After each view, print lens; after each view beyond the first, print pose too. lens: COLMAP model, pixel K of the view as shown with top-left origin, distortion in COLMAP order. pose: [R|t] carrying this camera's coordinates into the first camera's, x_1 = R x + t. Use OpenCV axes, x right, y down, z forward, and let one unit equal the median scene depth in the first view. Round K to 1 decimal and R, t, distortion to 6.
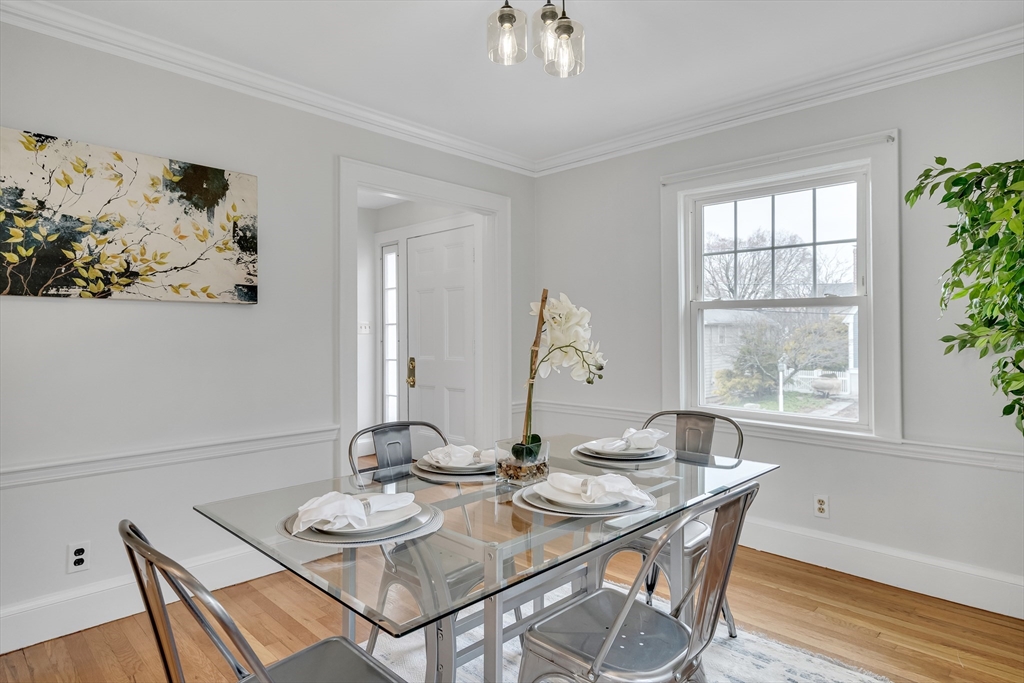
lens RADIAL K [[570.7, 0, 512.9], [0, 570.7, 328.2], [0, 0, 1]] dist [0.000938, 0.000960]
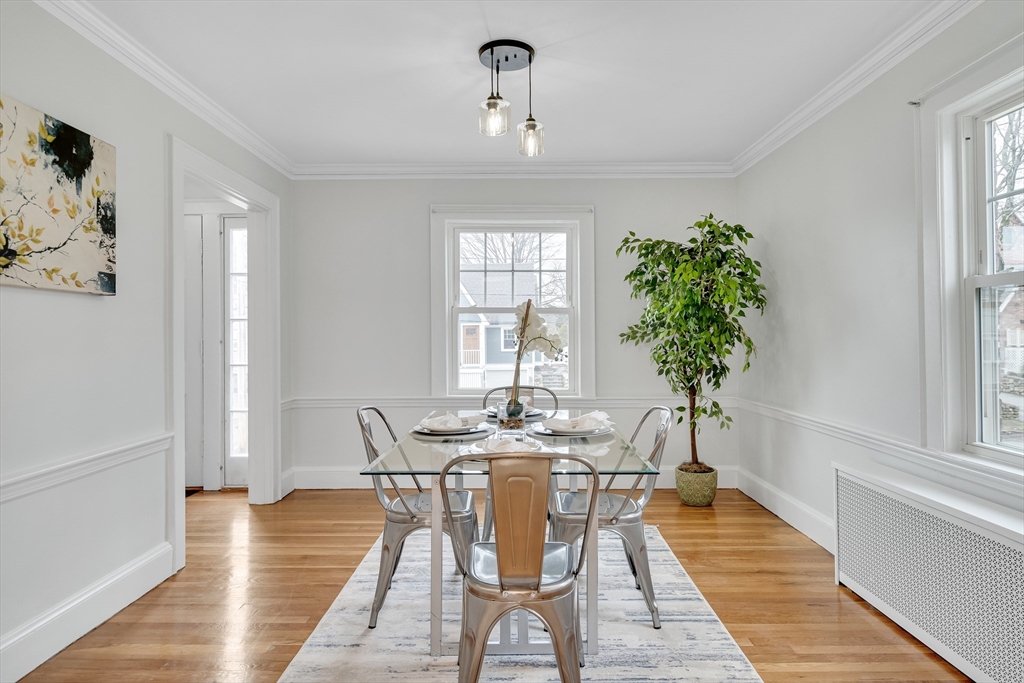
lens RADIAL K [[596.5, 0, 514.7], [0, 596.5, 330.7], [0, 0, 1]] dist [0.001485, -0.000242]
pose [[0.721828, 0.004310, 0.692059, -0.686623], [-0.002899, 0.999991, -0.003203, 0.012242], [-0.692066, 0.000306, 0.721834, -0.069361]]
